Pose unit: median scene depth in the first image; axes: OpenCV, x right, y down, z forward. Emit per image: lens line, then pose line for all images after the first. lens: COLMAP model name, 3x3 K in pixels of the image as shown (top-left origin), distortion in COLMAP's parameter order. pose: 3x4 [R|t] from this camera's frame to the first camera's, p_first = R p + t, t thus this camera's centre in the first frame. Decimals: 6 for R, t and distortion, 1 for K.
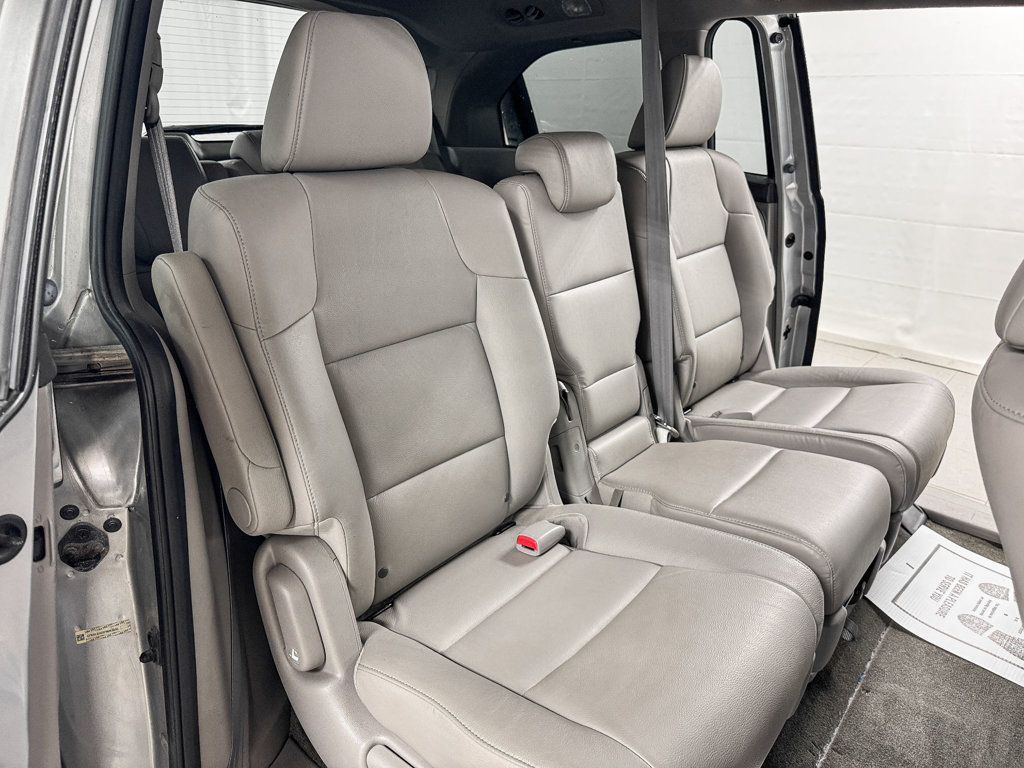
lens RADIAL K [[752.7, 0, 517.7], [0, 752.7, 382.1], [0, 0, 1]] dist [0.048179, -0.046662]
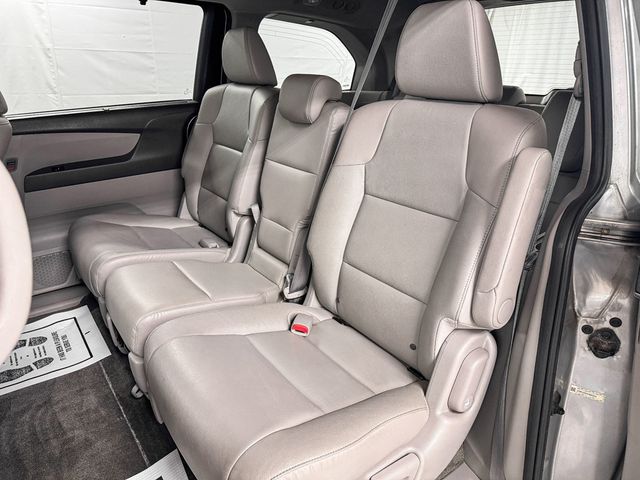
lens RADIAL K [[470.4, 0, 323.6], [0, 470.4, 238.8], [0, 0, 1]] dist [0.048179, -0.046662]
pose [[-0.181744, 0.357406, -0.916095, 1.328910], [-0.360921, 0.842346, 0.400236, -0.545831], [0.914716, 0.403379, -0.024096, 1.446758]]
